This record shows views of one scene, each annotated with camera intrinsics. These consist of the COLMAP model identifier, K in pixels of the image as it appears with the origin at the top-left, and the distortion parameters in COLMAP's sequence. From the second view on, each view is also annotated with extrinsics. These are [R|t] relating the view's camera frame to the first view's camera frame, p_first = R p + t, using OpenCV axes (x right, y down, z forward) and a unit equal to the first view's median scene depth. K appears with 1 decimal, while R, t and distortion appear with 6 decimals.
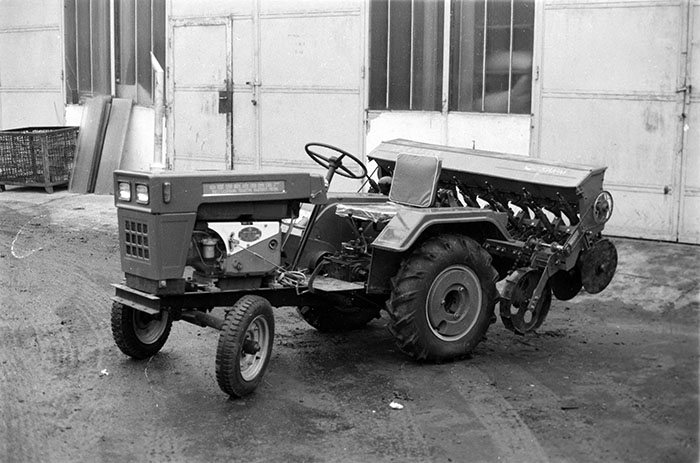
lens RADIAL K [[987.4, 0, 371.1], [0, 987.4, 232.1], [0, 0, 1]] dist [-0.077201, -0.019978]
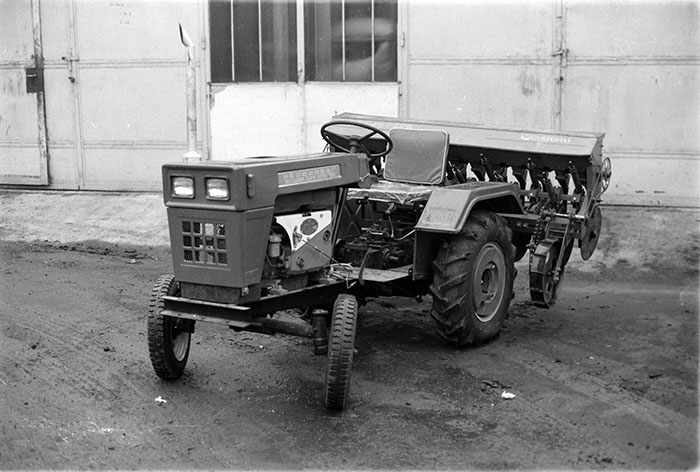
lens RADIAL K [[1001.9, 0, 350.0], [0, 1001.9, 236.0], [0, 0, 1]] dist [-0.098899, -0.012997]
pose [[0.950518, -0.076839, 0.301016, -0.329072], [0.066509, 0.996796, 0.044432, -0.024595], [-0.303466, -0.022213, 0.952583, 0.112718]]
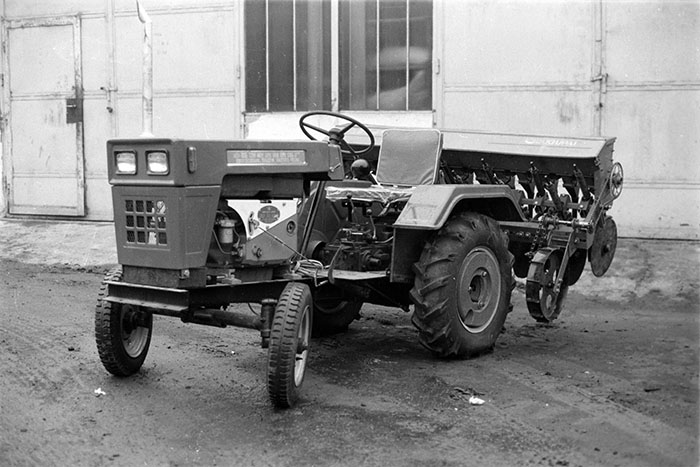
lens RADIAL K [[1004.5, 0, 346.0], [0, 1004.5, 242.1], [0, 0, 1]] dist [-0.101637, 0.003093]
pose [[0.976078, -0.040589, 0.213599, -0.220041], [0.047029, 0.998577, -0.025153, 0.045647], [-0.212274, 0.034597, 0.976598, 0.141471]]
